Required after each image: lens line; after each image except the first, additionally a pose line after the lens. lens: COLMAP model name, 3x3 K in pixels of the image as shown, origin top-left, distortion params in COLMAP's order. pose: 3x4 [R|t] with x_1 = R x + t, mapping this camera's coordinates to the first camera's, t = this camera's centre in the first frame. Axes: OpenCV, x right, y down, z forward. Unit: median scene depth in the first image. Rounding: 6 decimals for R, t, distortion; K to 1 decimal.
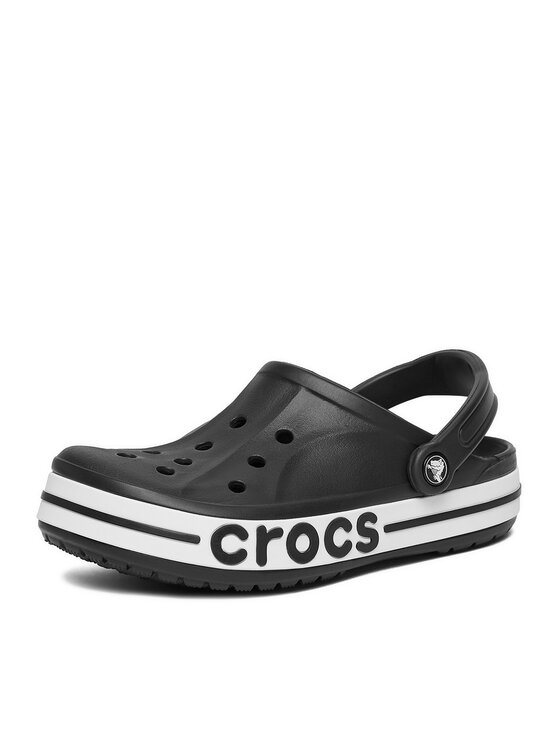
lens RADIAL K [[2178.6, 0, 280.0], [0, 2178.6, 373.0], [0, 0, 1]] dist [-0.925978, -0.014236]
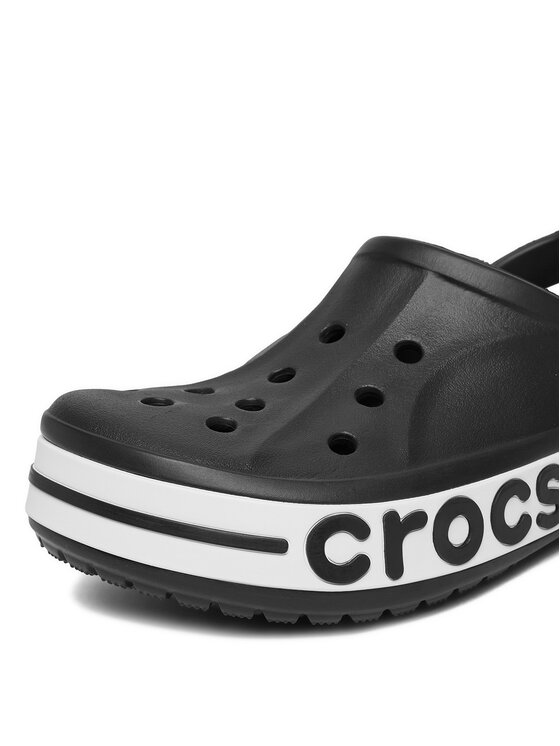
lens RADIAL K [[1298.7, 0, 280.0], [0, 1298.7, 373.0], [0, 0, 1]] dist [-0.342983, -0.028551]
pose [[0.996954, -0.071064, -0.032123, -0.023720], [0.073109, 0.995020, 0.067747, 0.007378], [0.027149, -0.069889, 0.997185, 0.634020]]
